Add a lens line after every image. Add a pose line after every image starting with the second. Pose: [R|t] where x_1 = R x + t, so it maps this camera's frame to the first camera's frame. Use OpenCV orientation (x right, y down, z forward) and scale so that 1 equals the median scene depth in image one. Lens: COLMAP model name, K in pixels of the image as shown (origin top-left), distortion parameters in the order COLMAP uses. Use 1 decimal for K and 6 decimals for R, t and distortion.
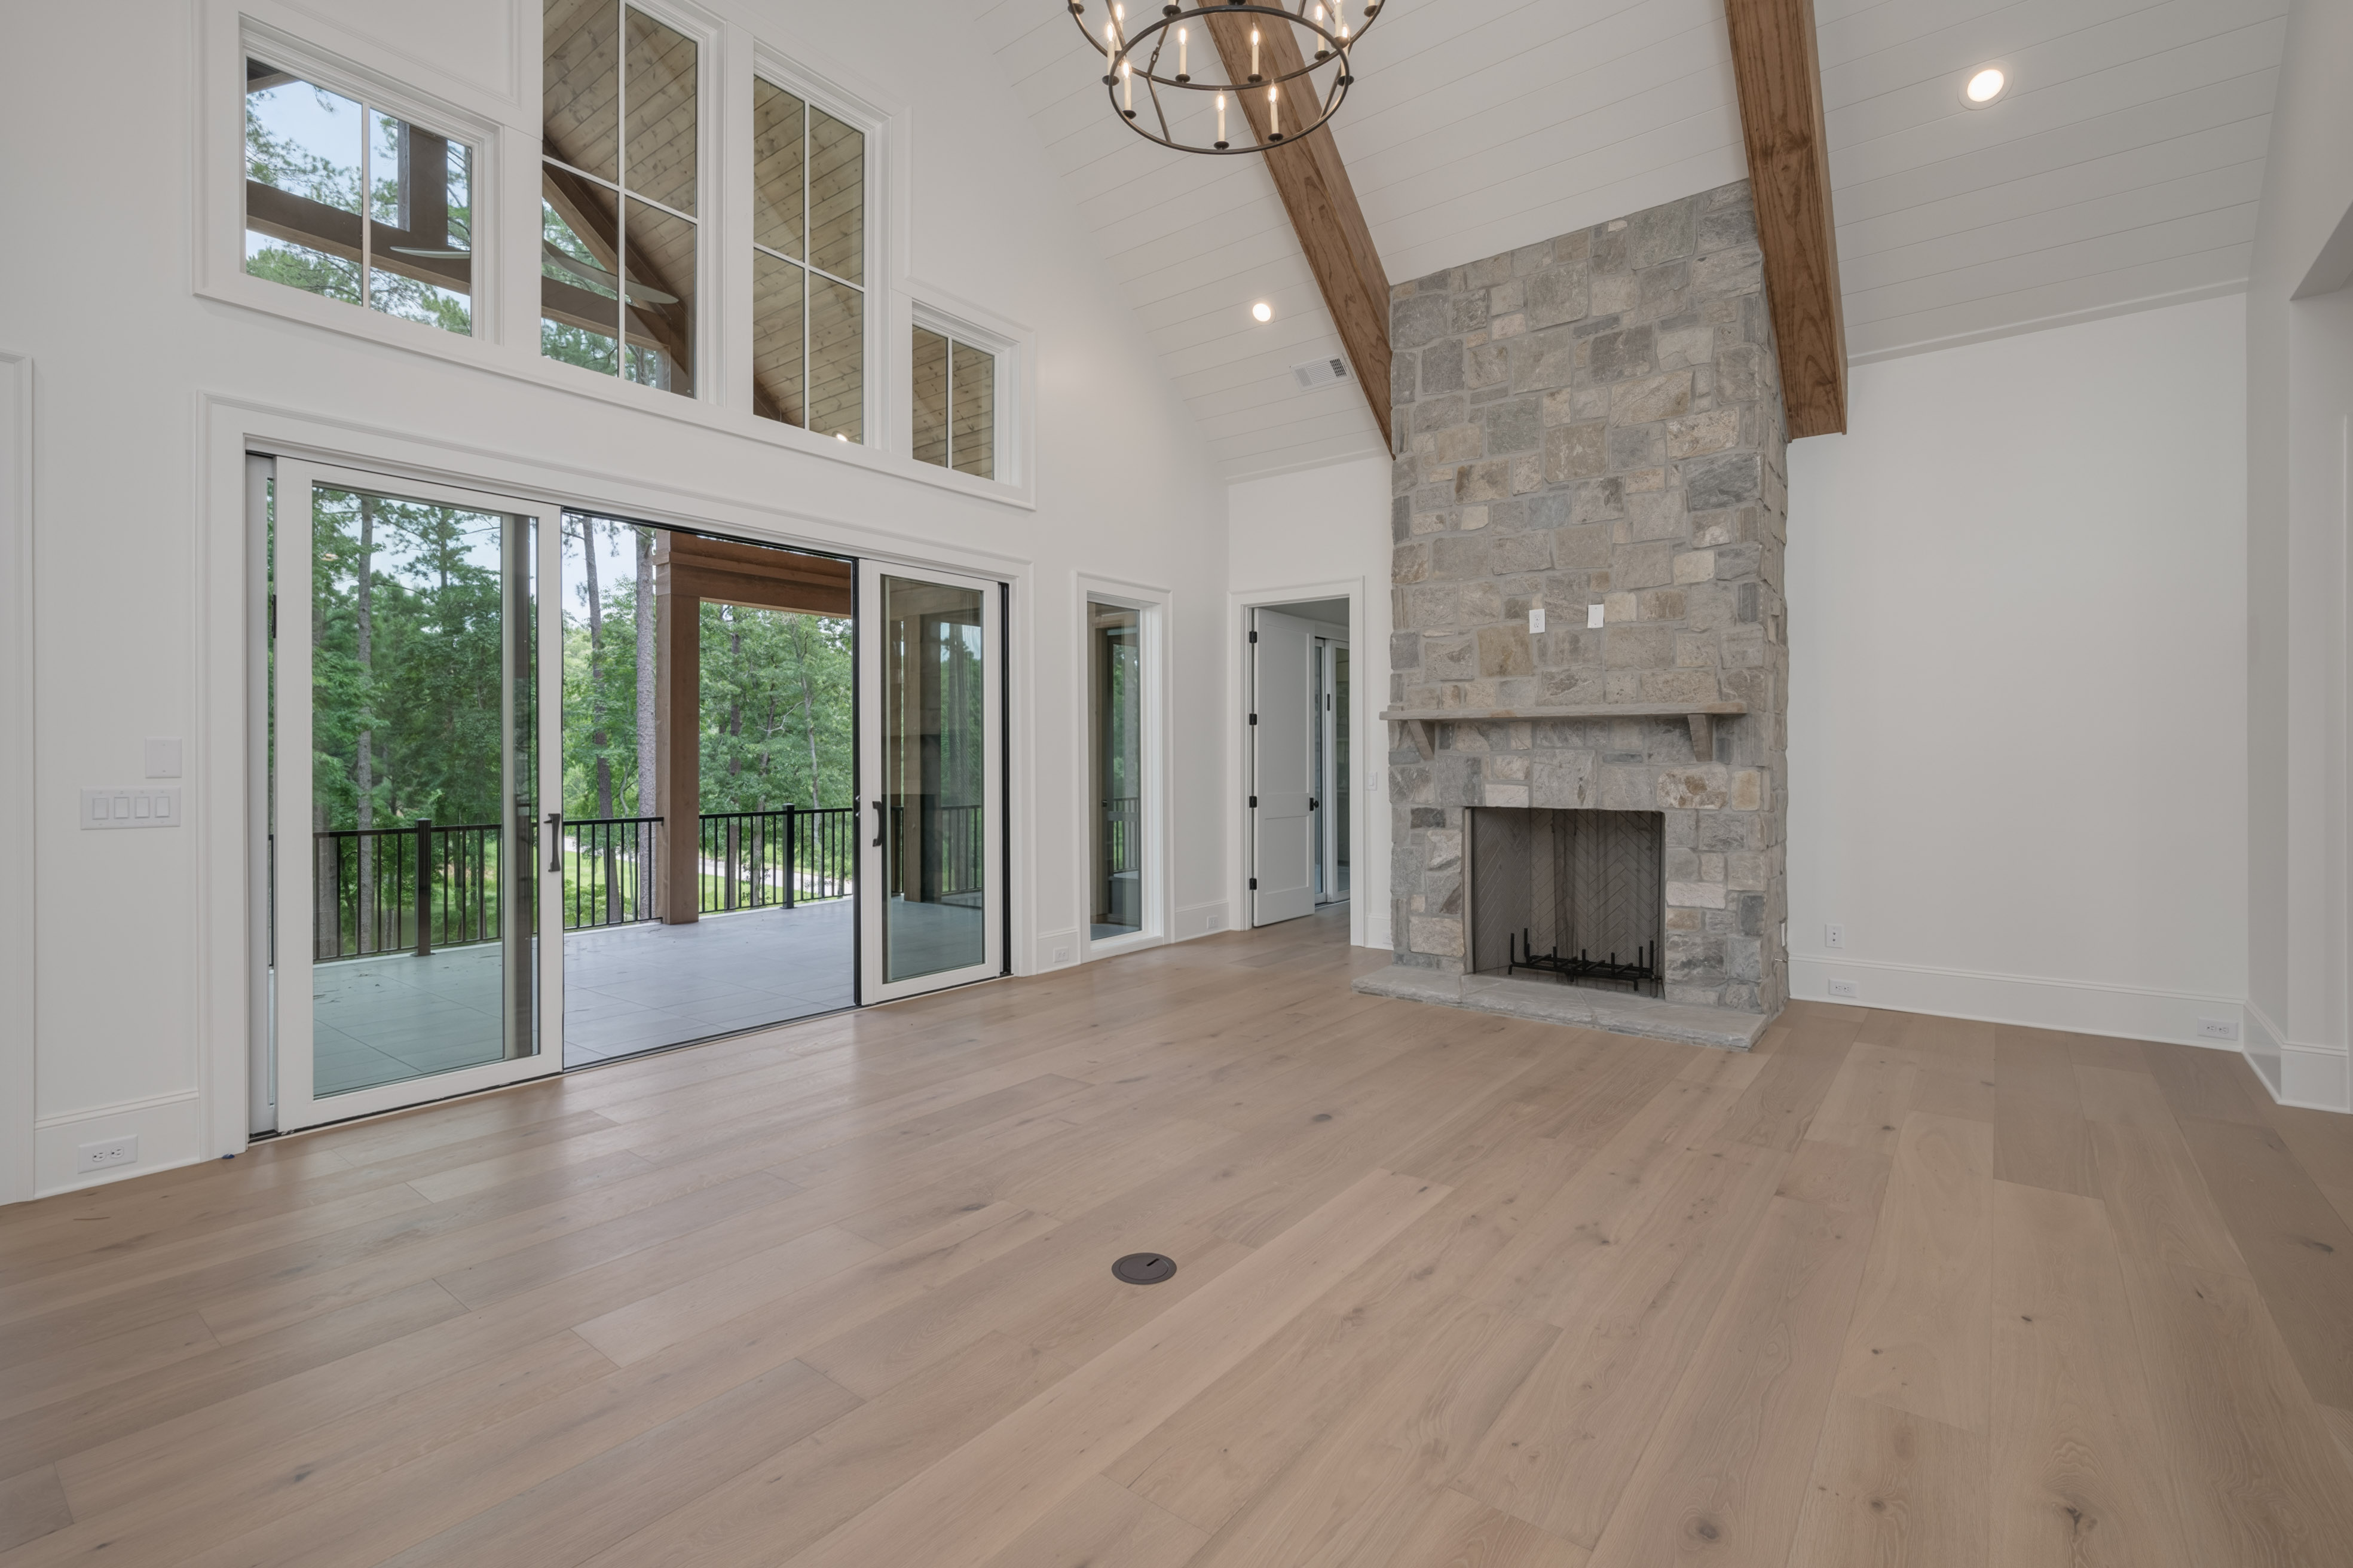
lens RADIAL K [[1046.3, 0, 1191.9], [0, 1046.3, 763.1], [0, 0, 1]] dist [-0.001486, 0.000704]
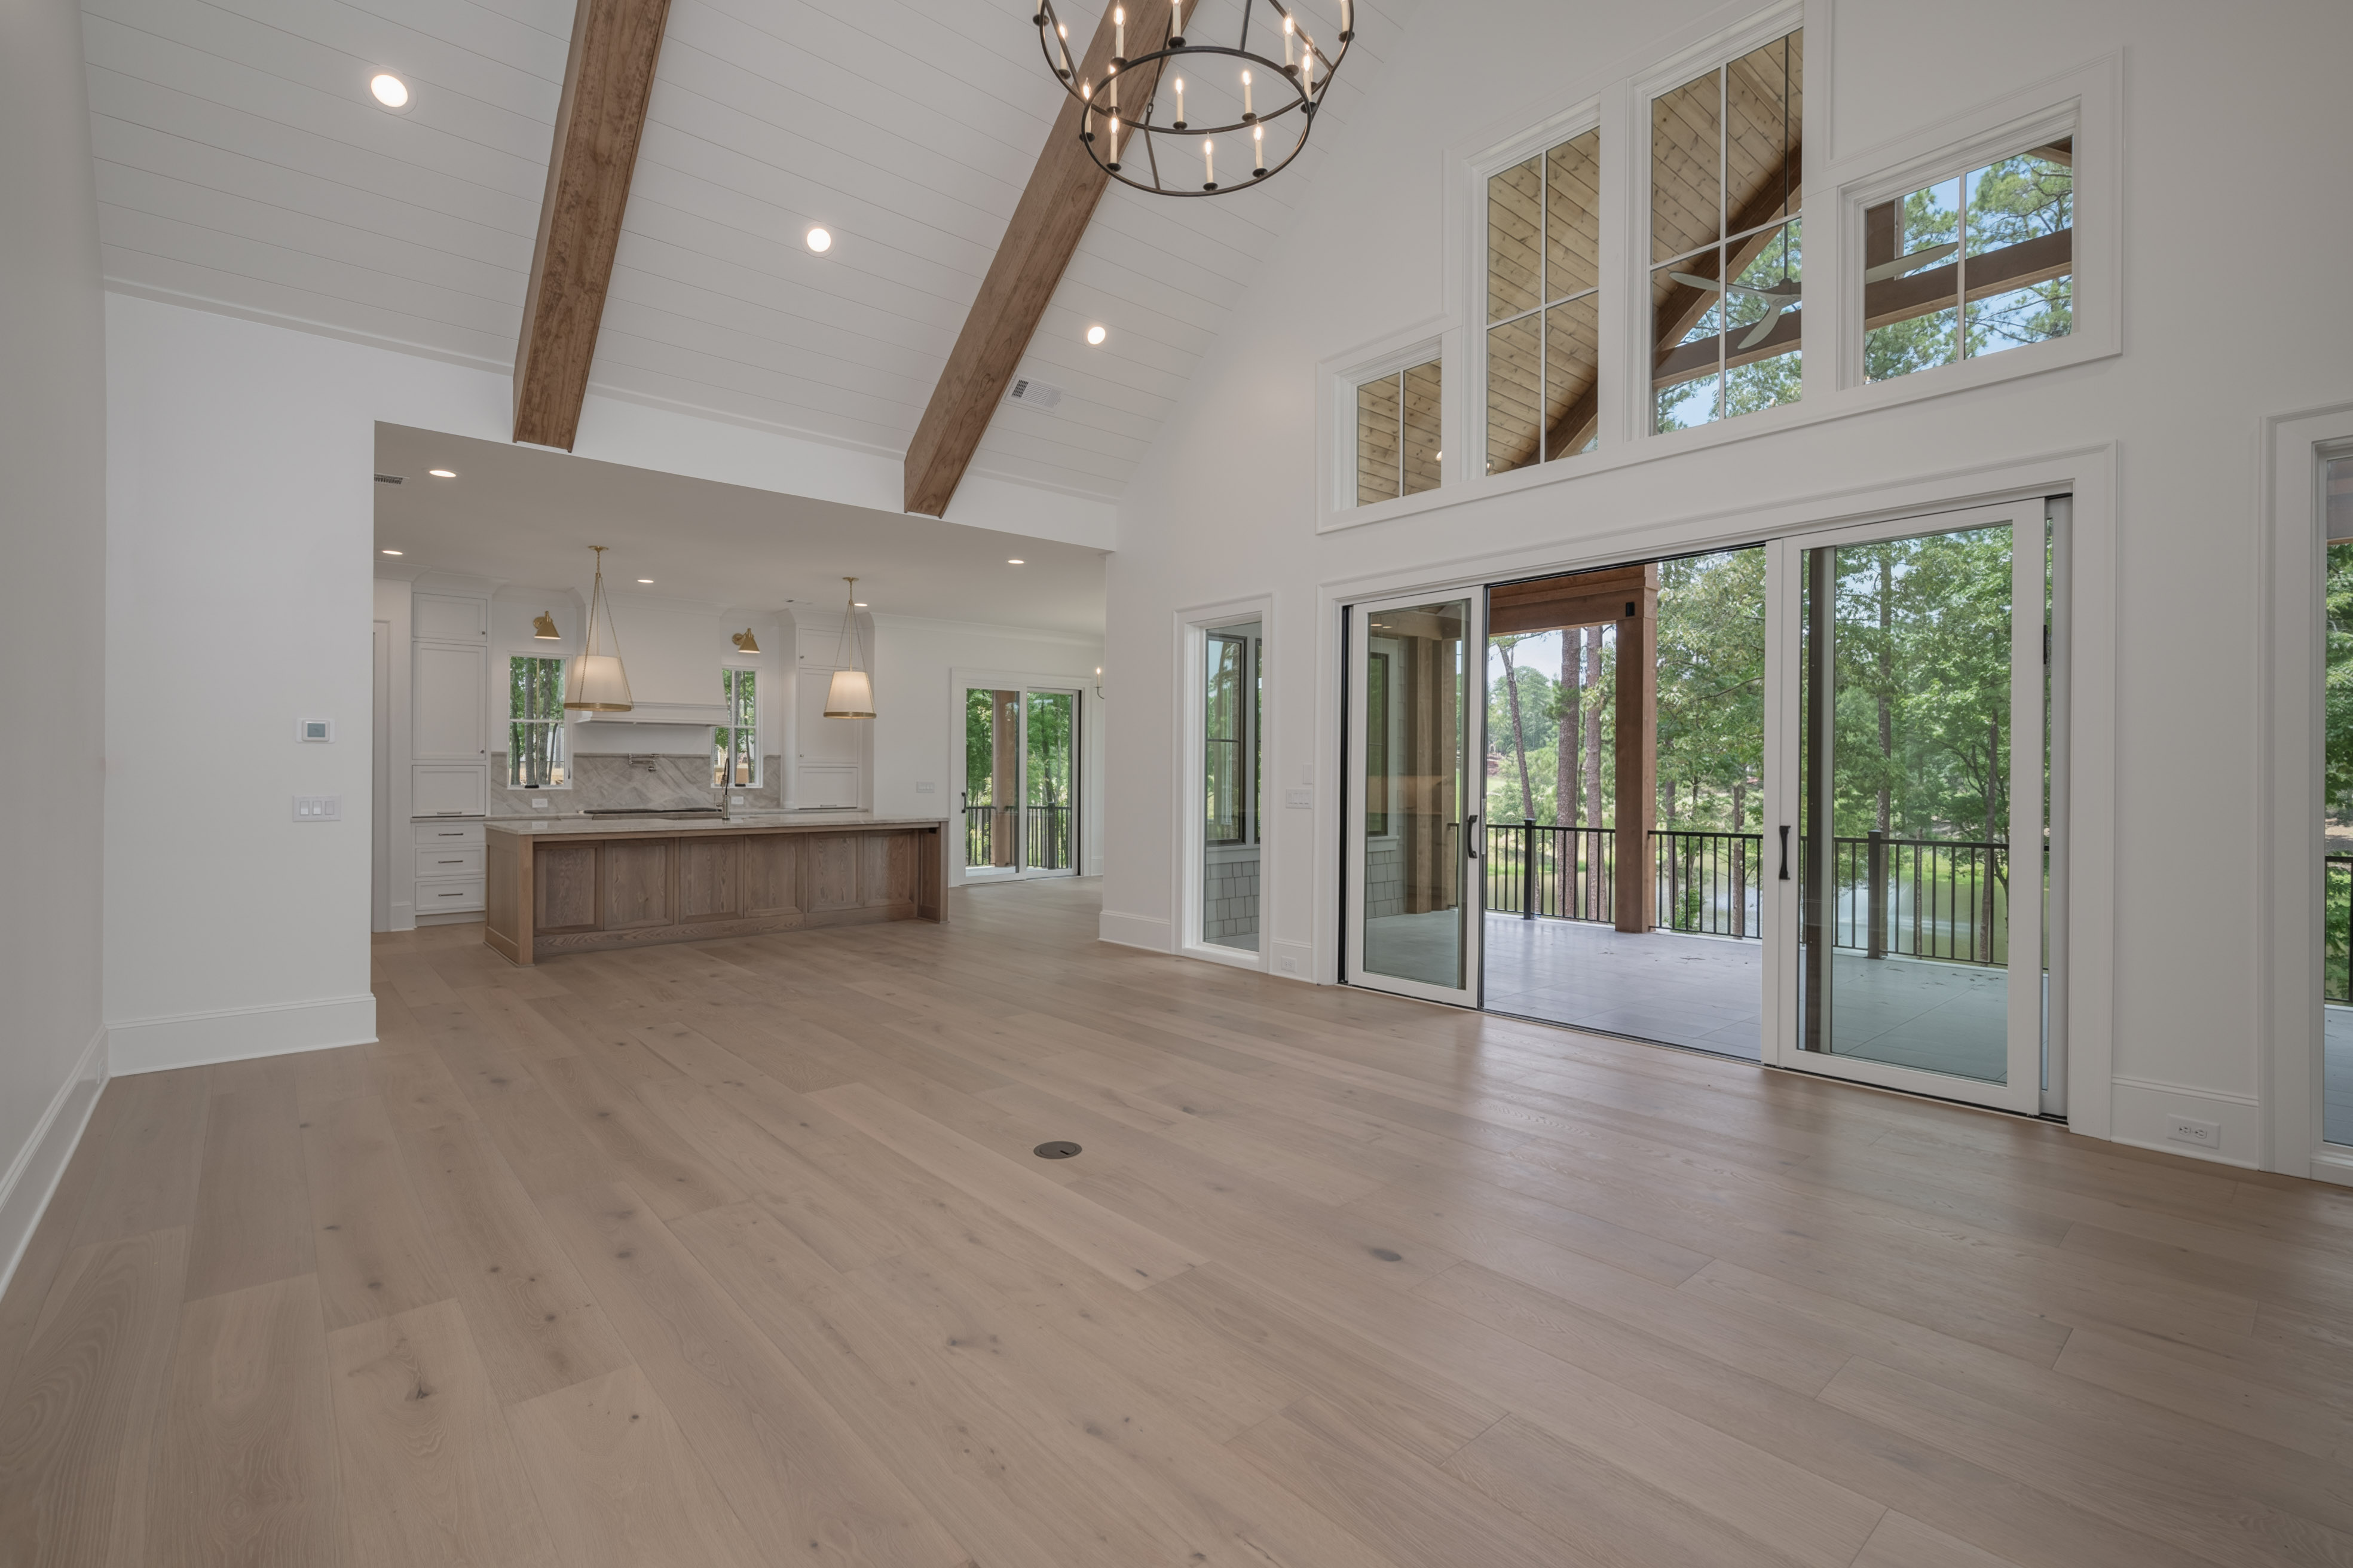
lens RADIAL K [[1046.3, 0, 1185.2], [0, 1046.3, 791.2], [0, 0, 1]] dist [-0.001486, 0.000704]
pose [[-0.186441, 0.014704, -0.982356, 0.646736], [-0.005590, 0.999856, 0.016027, -0.004172], [0.982450, 0.008480, -0.186332, 0.727060]]
